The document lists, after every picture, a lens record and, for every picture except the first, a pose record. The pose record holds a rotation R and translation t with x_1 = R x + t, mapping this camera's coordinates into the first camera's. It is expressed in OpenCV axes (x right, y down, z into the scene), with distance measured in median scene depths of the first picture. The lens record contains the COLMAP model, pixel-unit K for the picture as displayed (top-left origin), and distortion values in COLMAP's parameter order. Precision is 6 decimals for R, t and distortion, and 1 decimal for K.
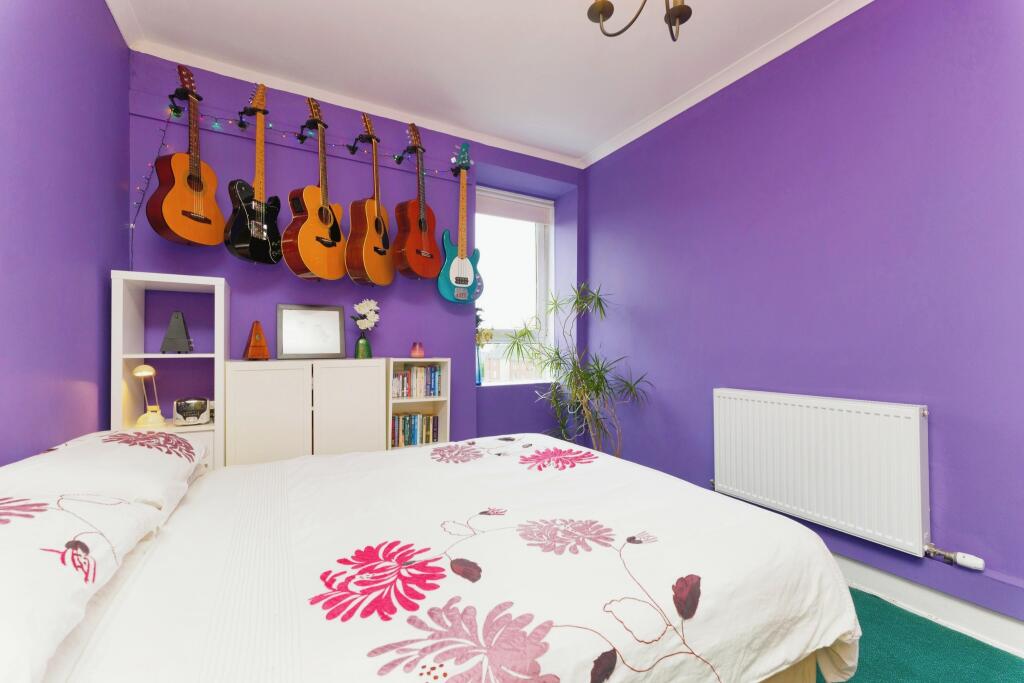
lens RADIAL K [[417.2, 0, 512.0], [0, 417.2, 341.5], [0, 0, 1]] dist [0.000102, 0.000009]
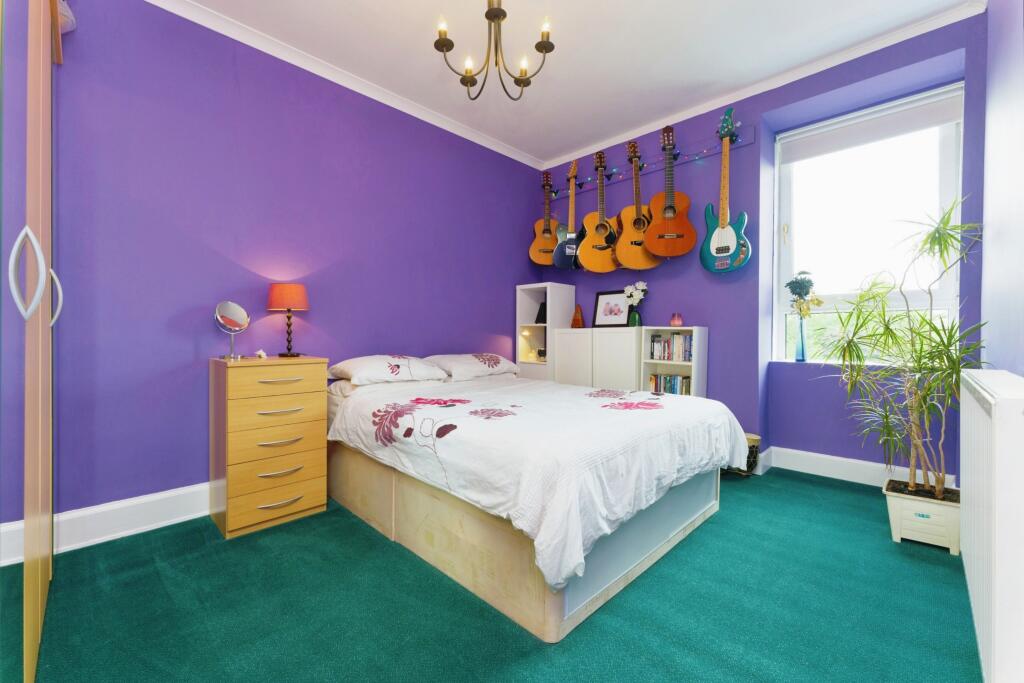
lens RADIAL K [[417.2, 0, 512.0], [0, 417.2, 341.5], [0, 0, 1]] dist [0.000102, 0.000009]
pose [[0.281536, 0.008350, -0.959514, 0.751732], [0.006384, 0.999924, 0.010575, 0.064899], [0.959529, -0.009102, 0.281461, 0.243687]]
